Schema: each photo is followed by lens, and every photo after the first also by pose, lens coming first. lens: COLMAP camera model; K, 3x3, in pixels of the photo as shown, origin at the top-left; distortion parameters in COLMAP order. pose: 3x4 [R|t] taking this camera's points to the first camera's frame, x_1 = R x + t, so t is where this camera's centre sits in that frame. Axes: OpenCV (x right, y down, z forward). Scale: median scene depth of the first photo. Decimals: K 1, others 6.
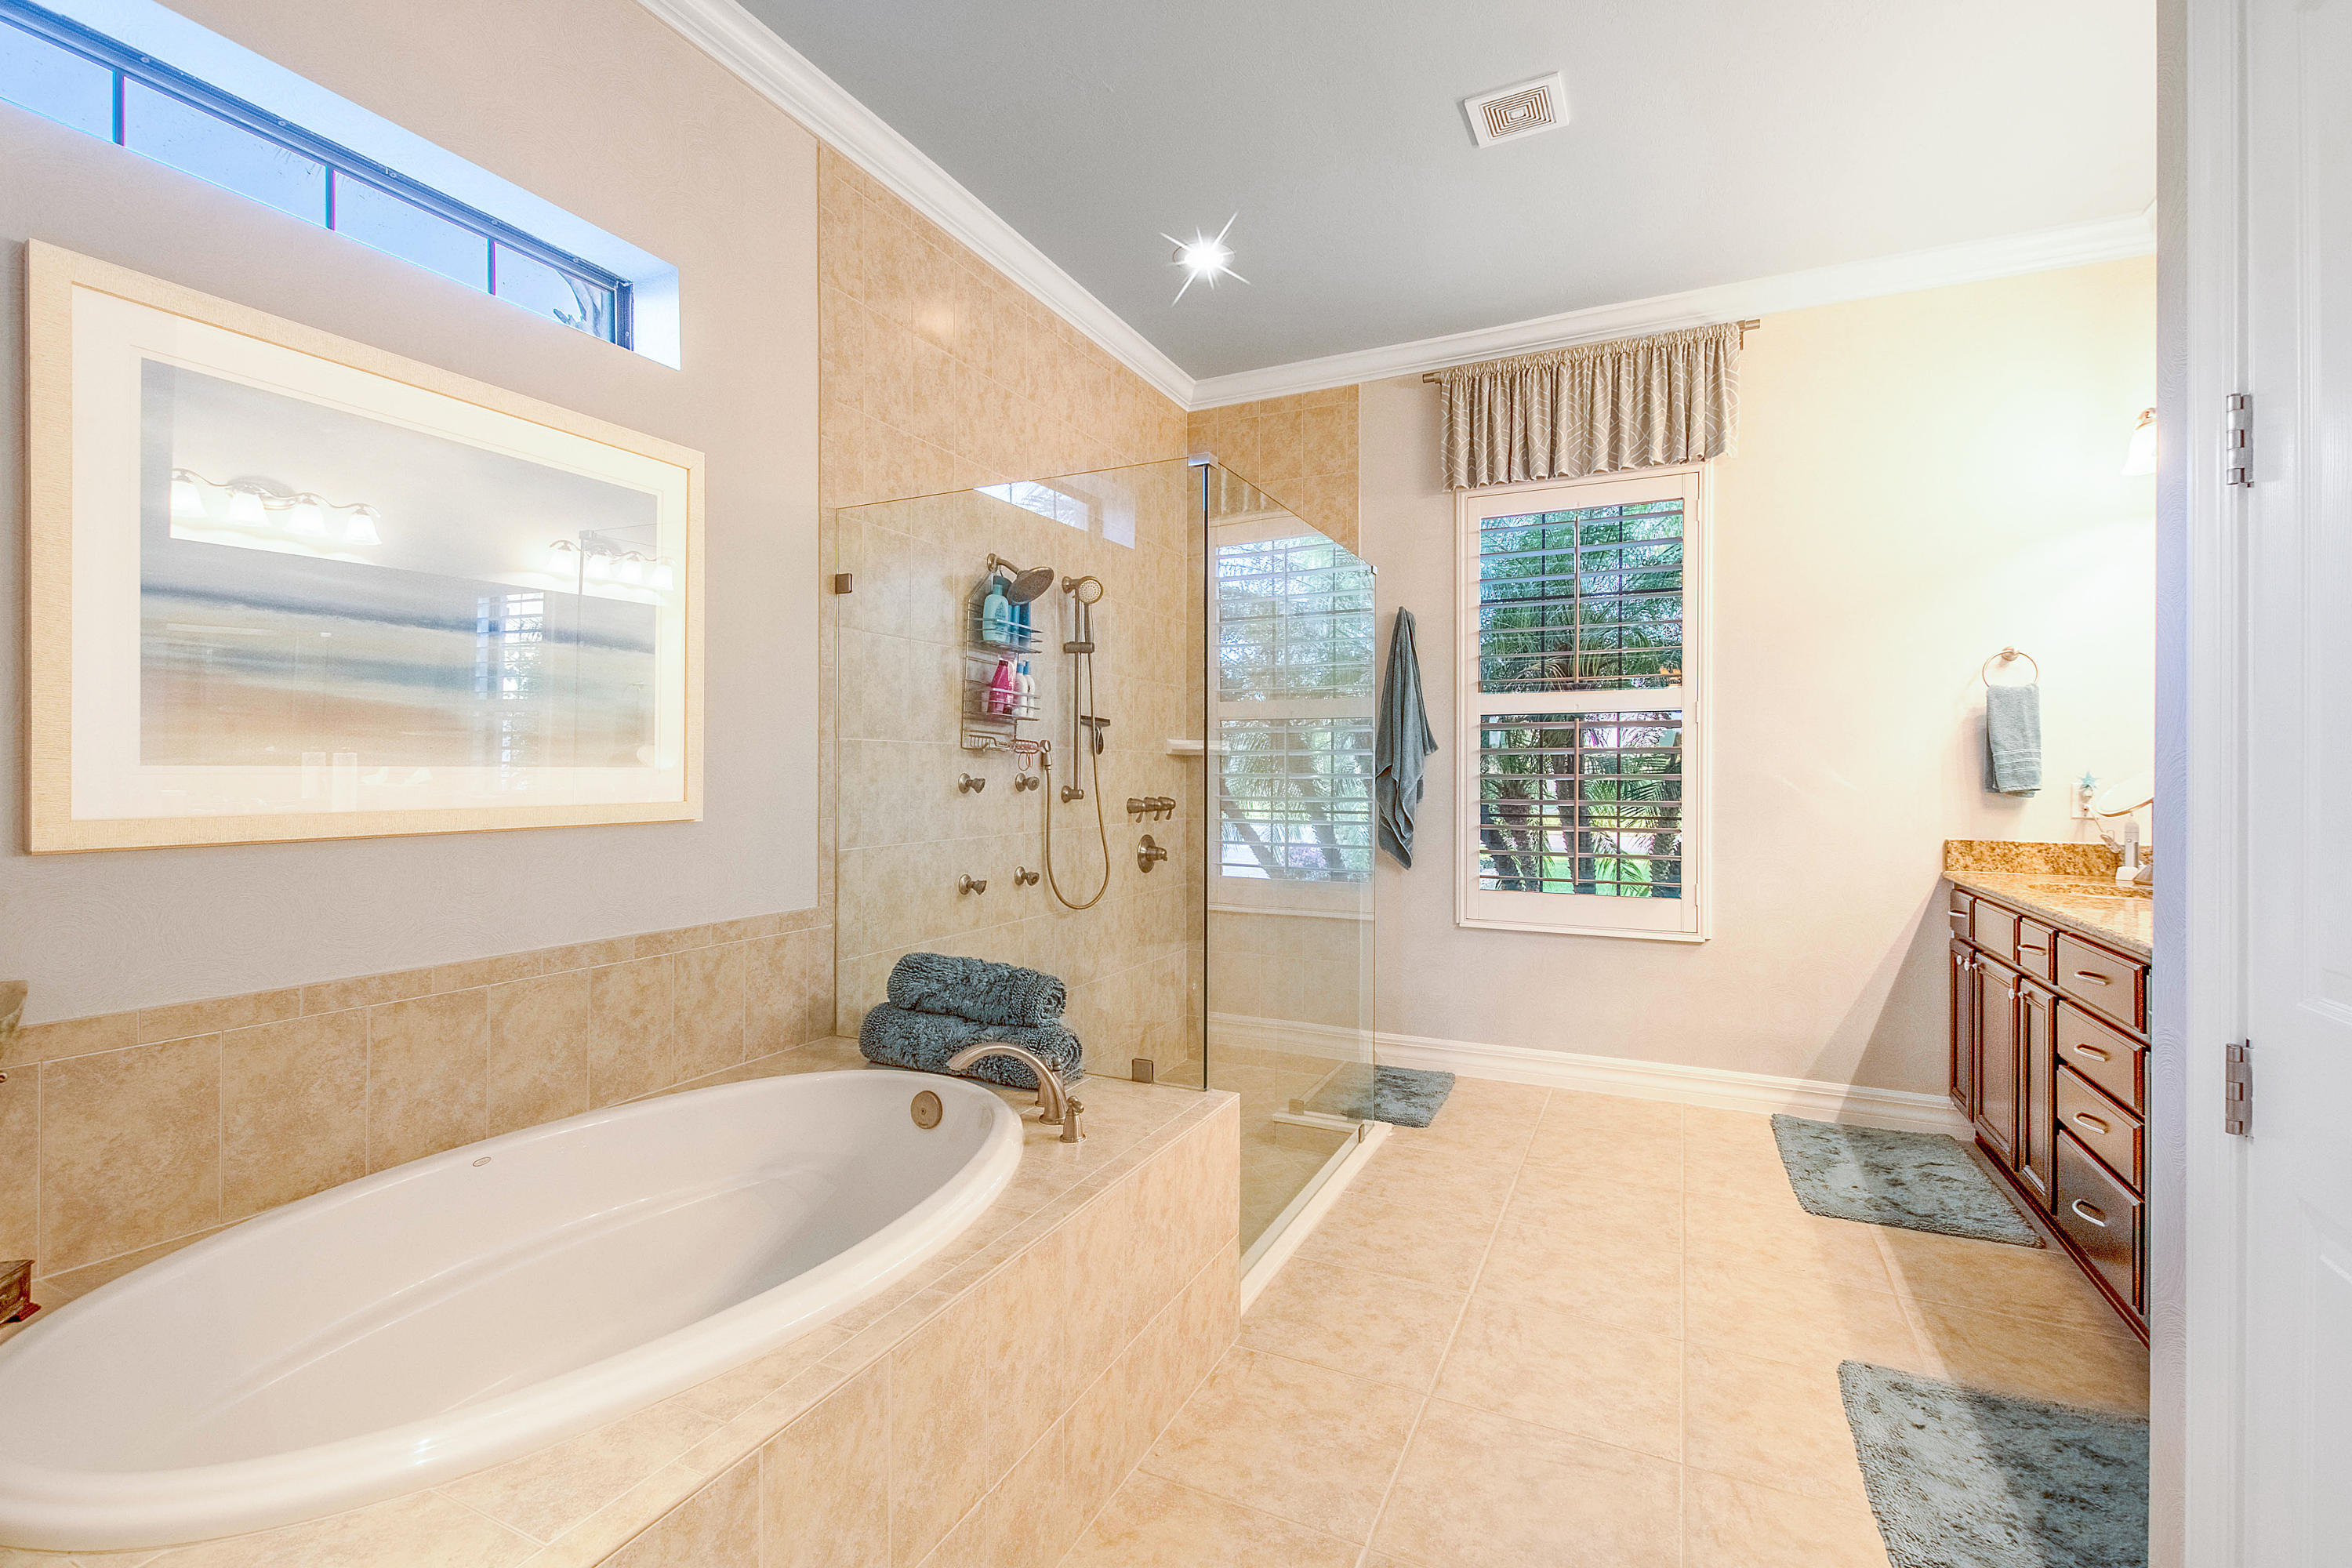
lens RADIAL K [[1041.0, 0, 1163.4], [0, 1041.0, 768.7], [0, 0, 1]] dist [-0.023934, 0.004344]
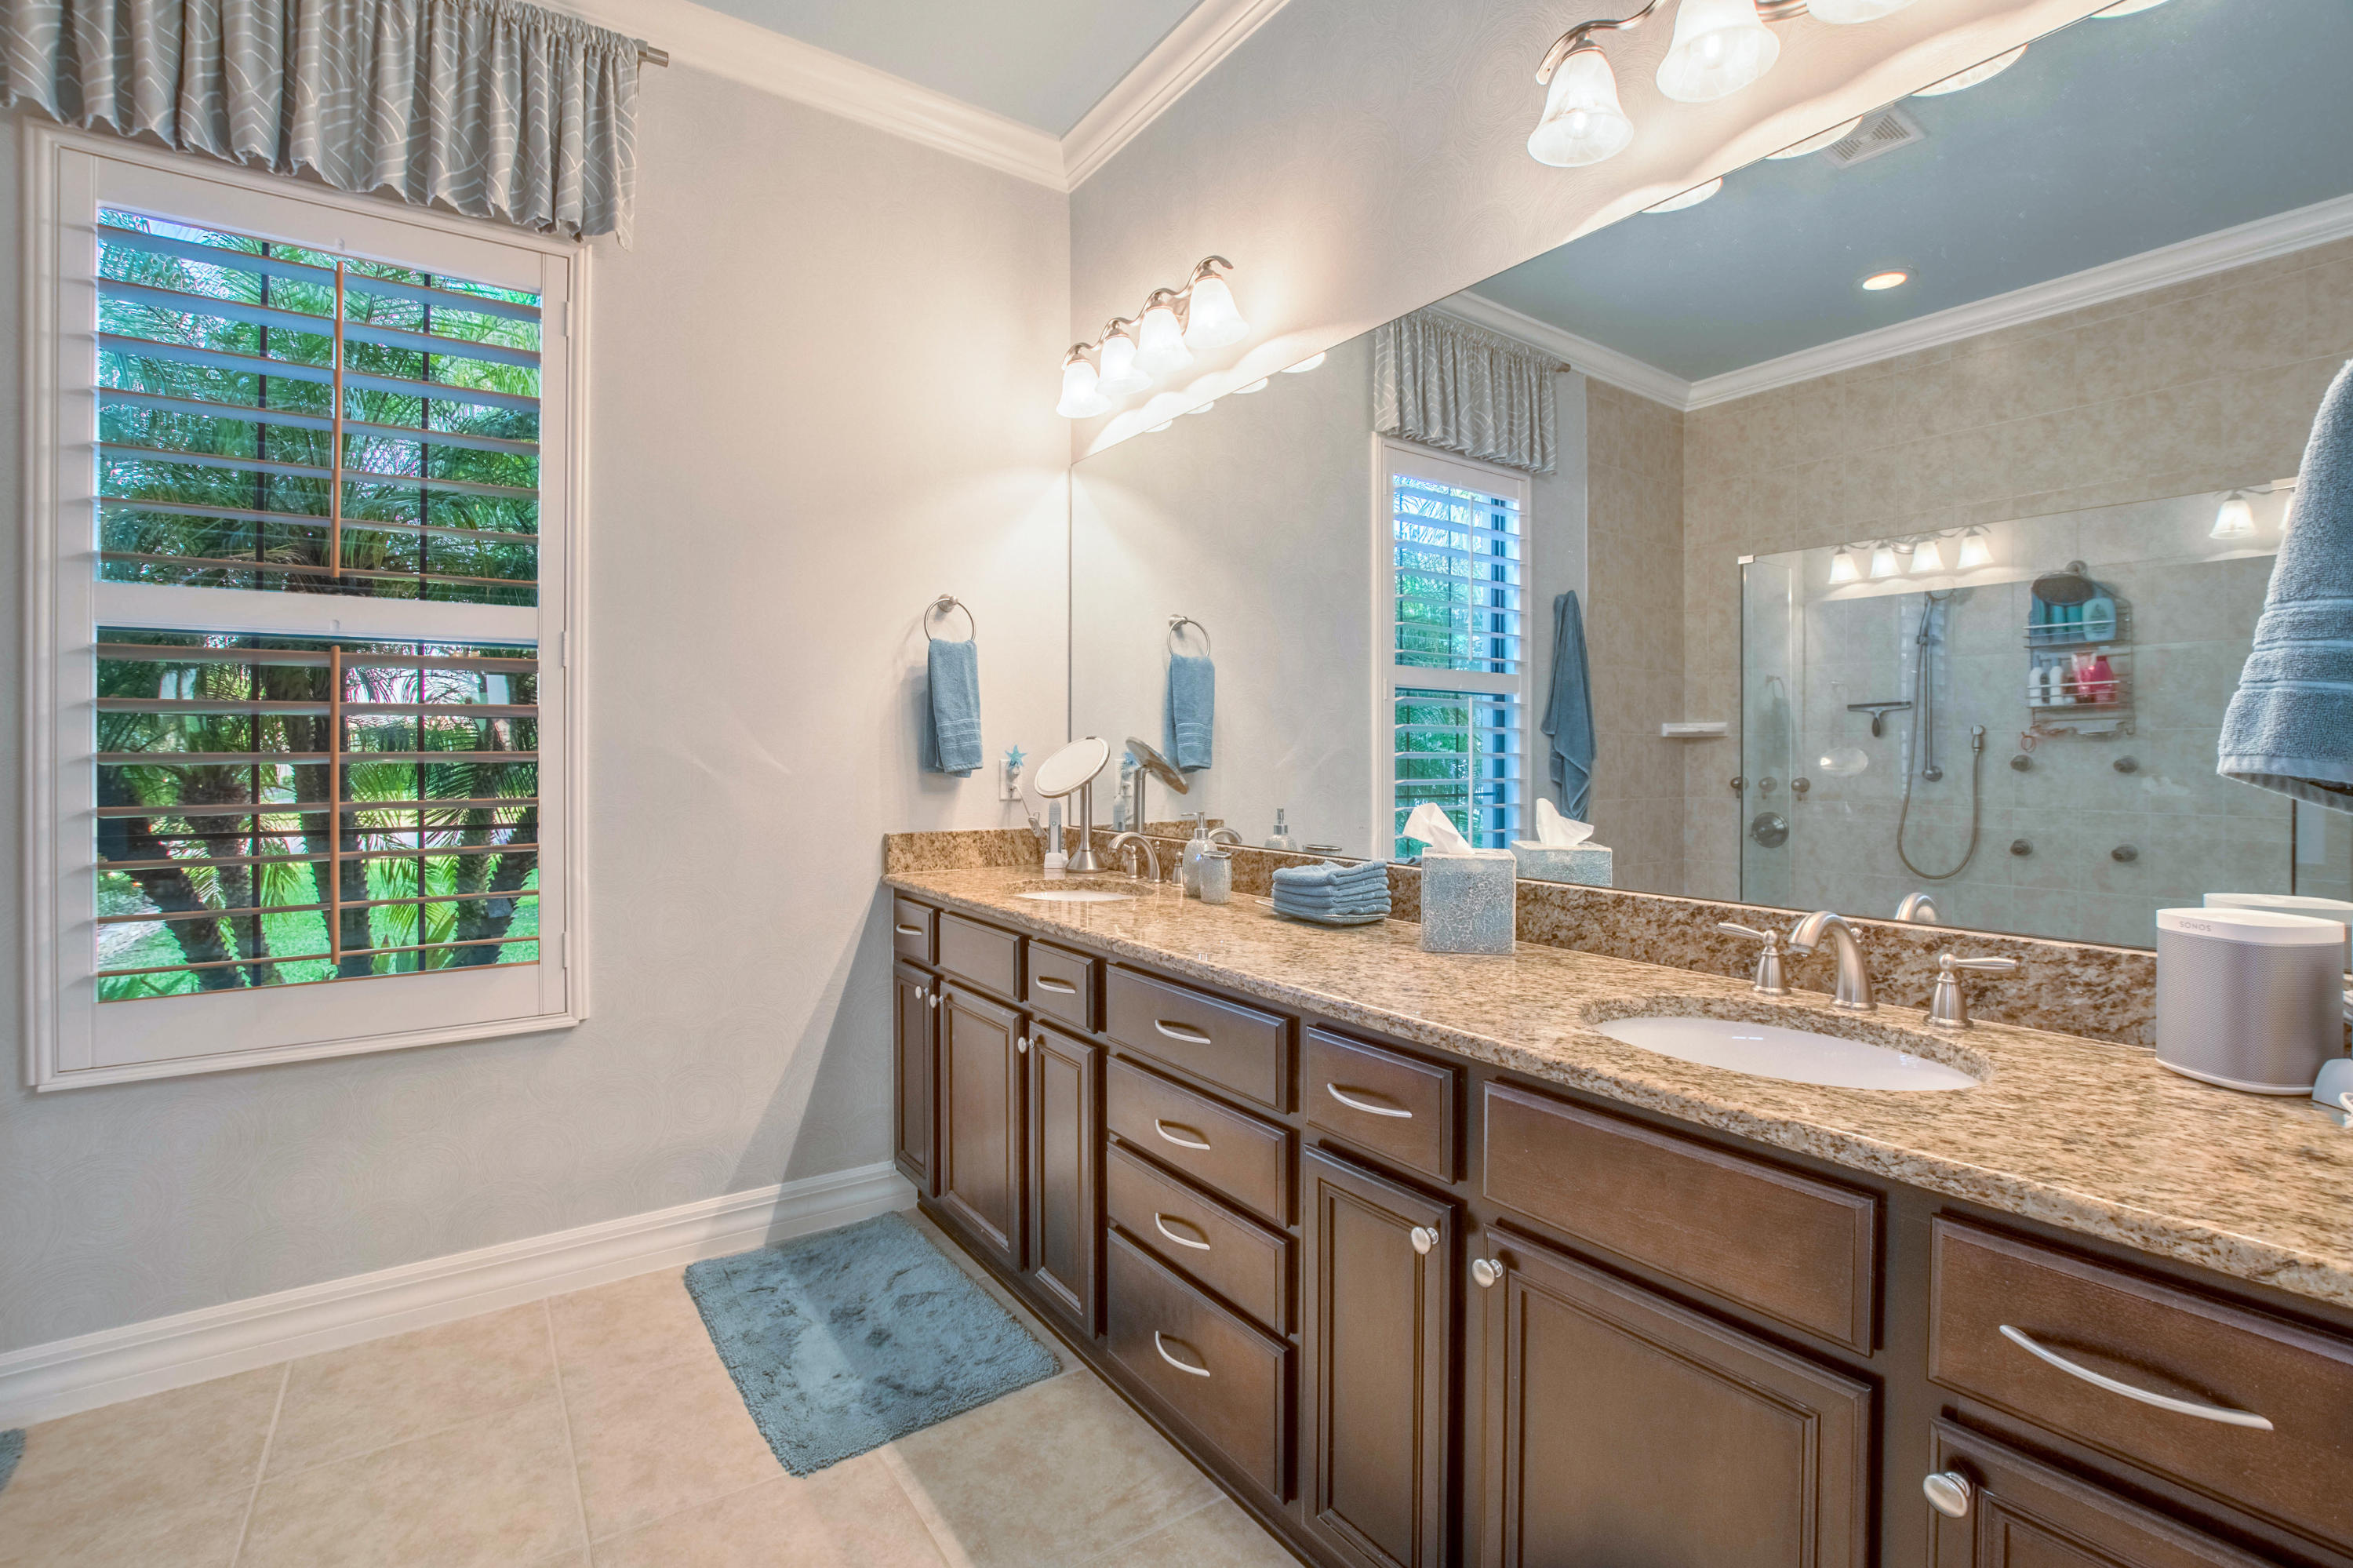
lens RADIAL K [[1041.4, 0, 1117.9], [0, 1041.4, 750.3], [0, 0, 1]] dist [-0.023934, 0.004344]
pose [[0.514116, -0.002226, 0.857718, 0.170229], [0.003427, 0.999994, 0.000541, 0.005430], [-0.857714, 0.002662, 0.514121, 0.429803]]
